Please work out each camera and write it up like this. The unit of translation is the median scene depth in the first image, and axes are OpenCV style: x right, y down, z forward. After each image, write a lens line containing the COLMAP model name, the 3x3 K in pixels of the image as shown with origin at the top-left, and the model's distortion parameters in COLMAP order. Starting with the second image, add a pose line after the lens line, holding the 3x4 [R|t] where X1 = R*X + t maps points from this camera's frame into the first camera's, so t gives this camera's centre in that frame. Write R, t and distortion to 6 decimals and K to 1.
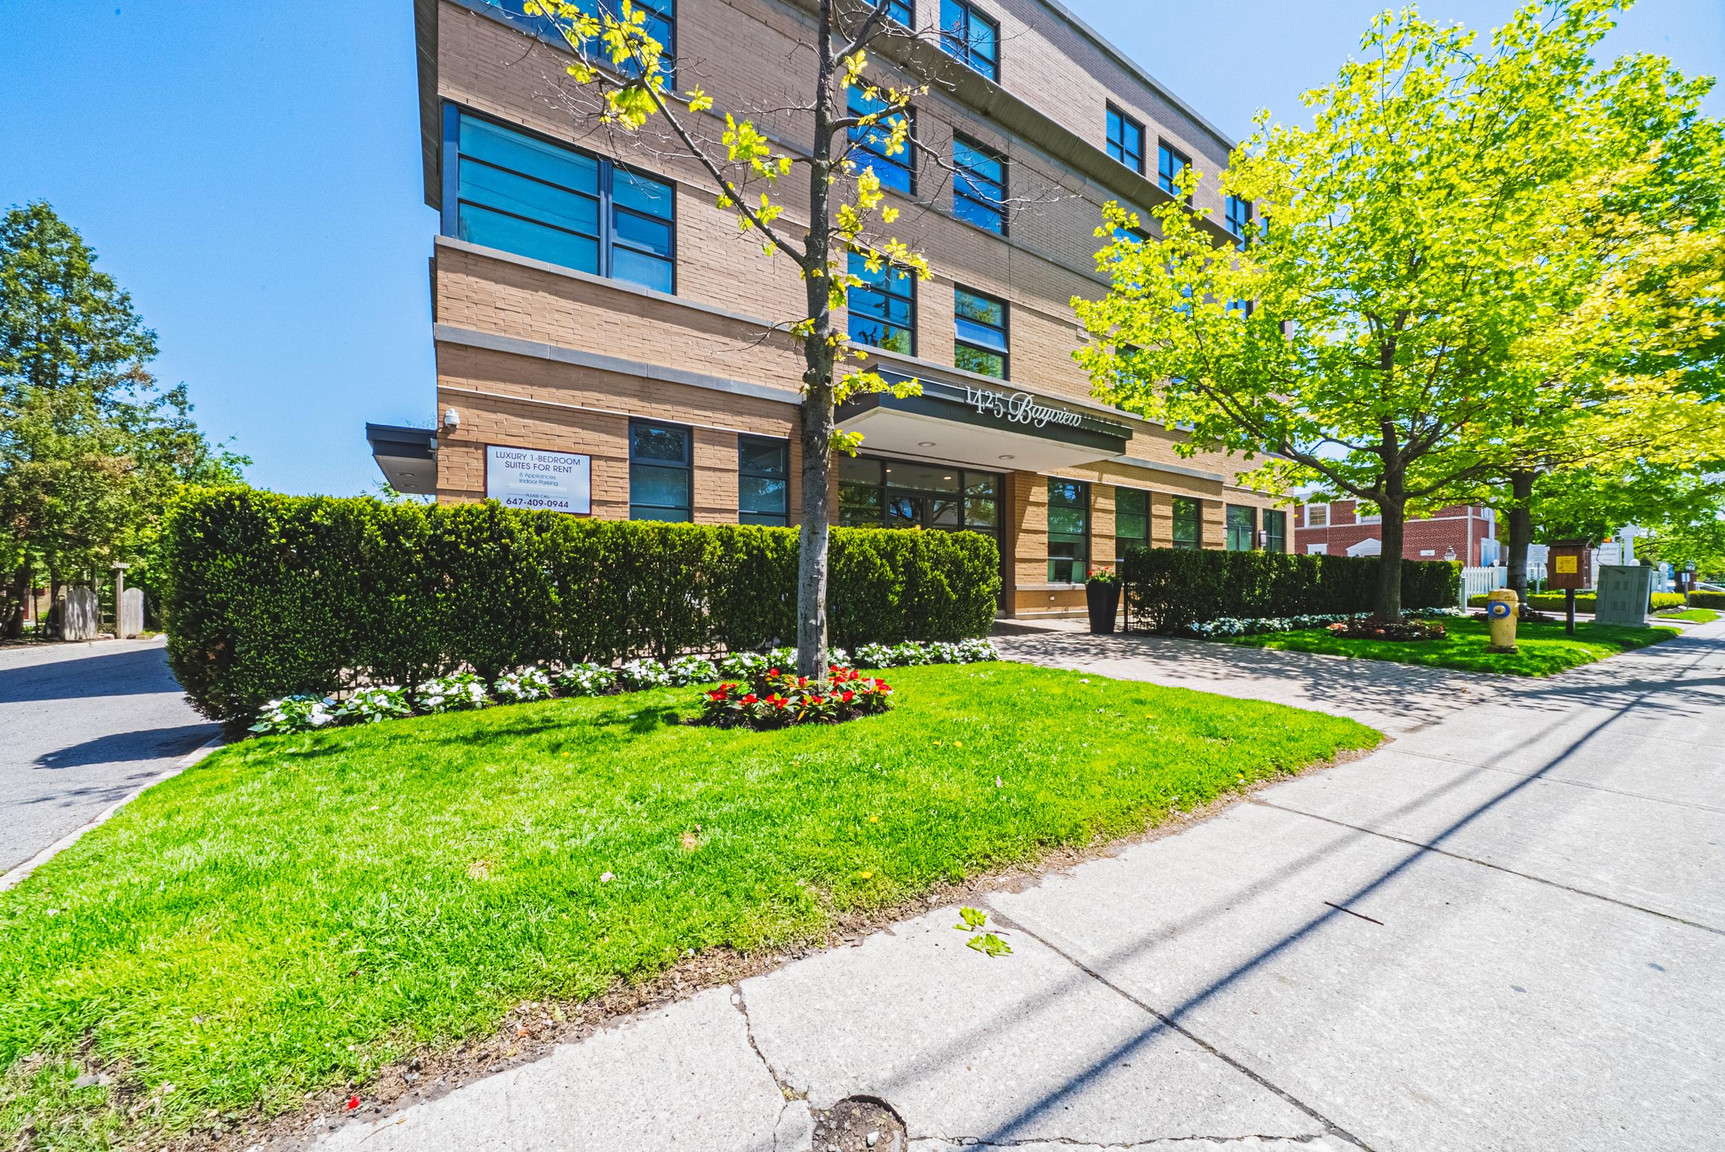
lens RADIAL K [[595.8, 0, 851.9], [0, 595.8, 582.1], [0, 0, 1]] dist [-0.001410, 0.000067]
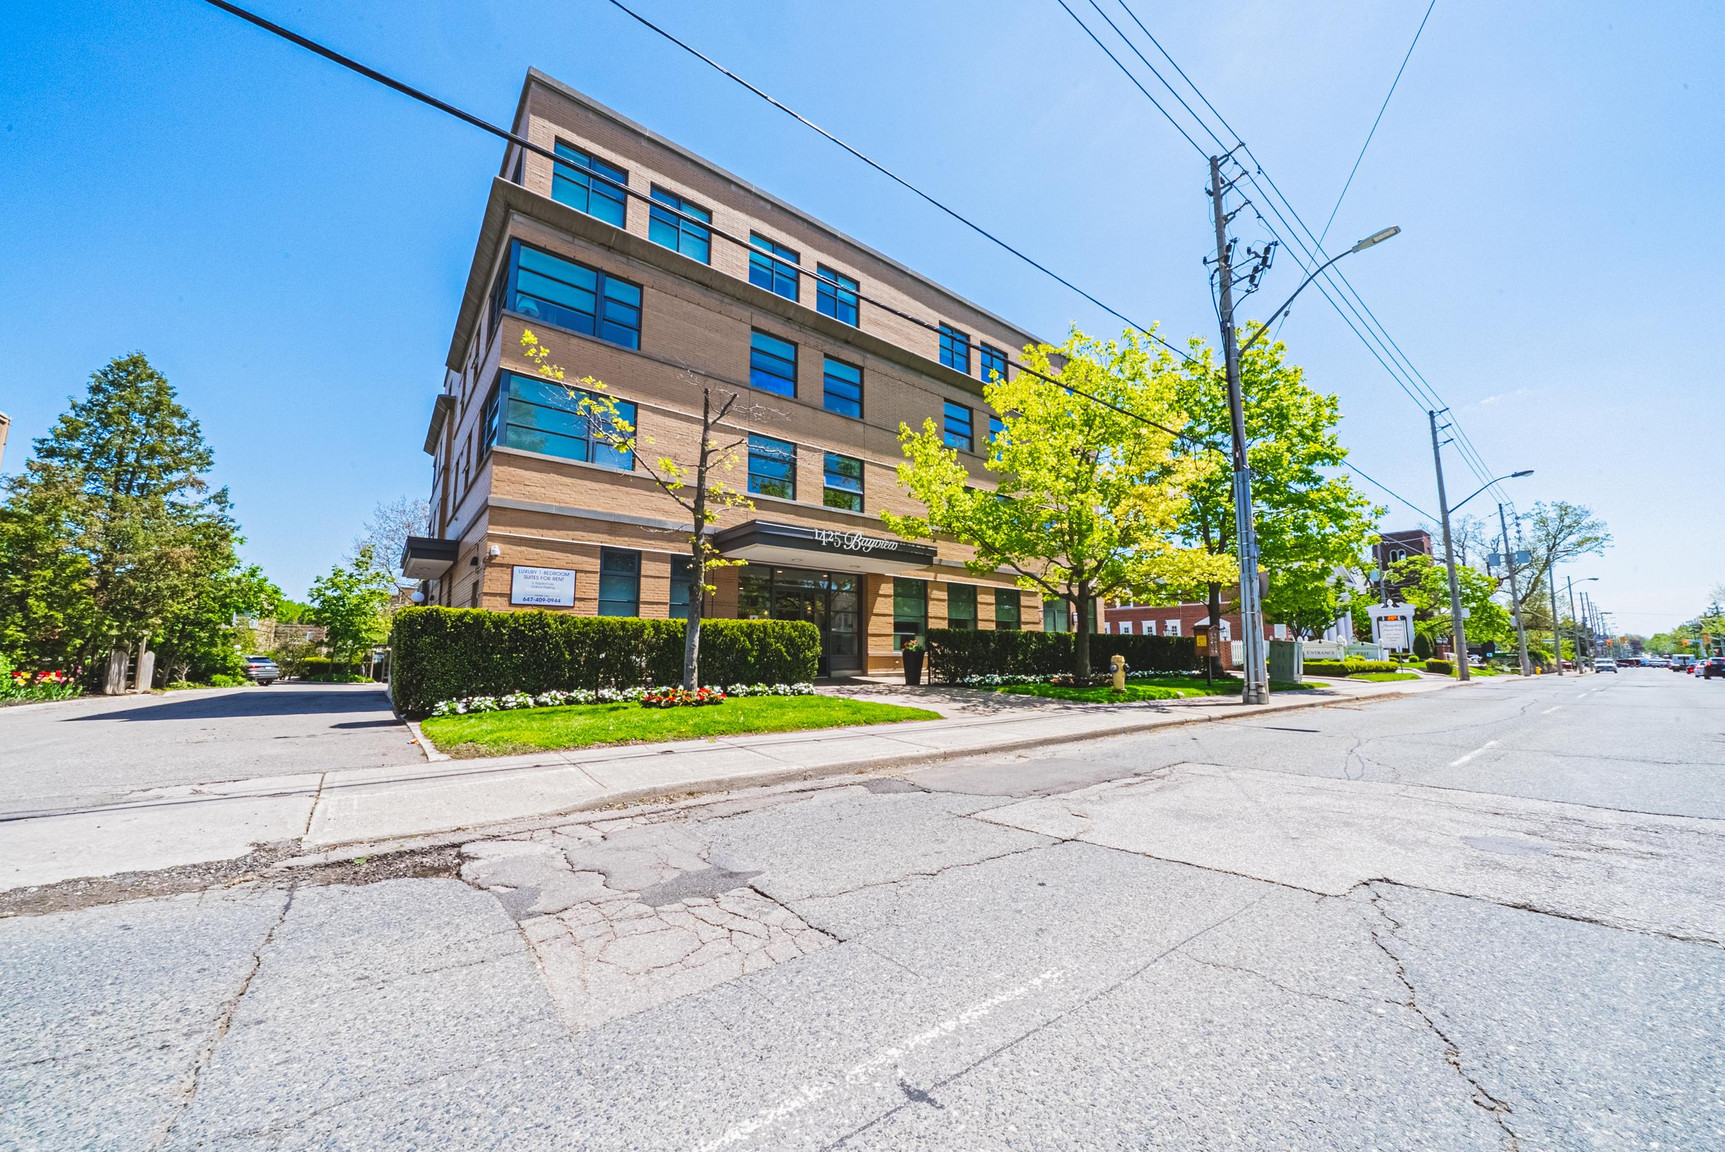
lens RADIAL K [[595.8, 0, 851.9], [0, 595.8, 582.1], [0, 0, 1]] dist [-0.001410, 0.000067]
pose [[0.996416, 0.015093, 0.083233, 0.150761], [-0.005607, 0.993573, -0.113051, -0.001177], [-0.084405, 0.112179, 0.990097, -0.572081]]
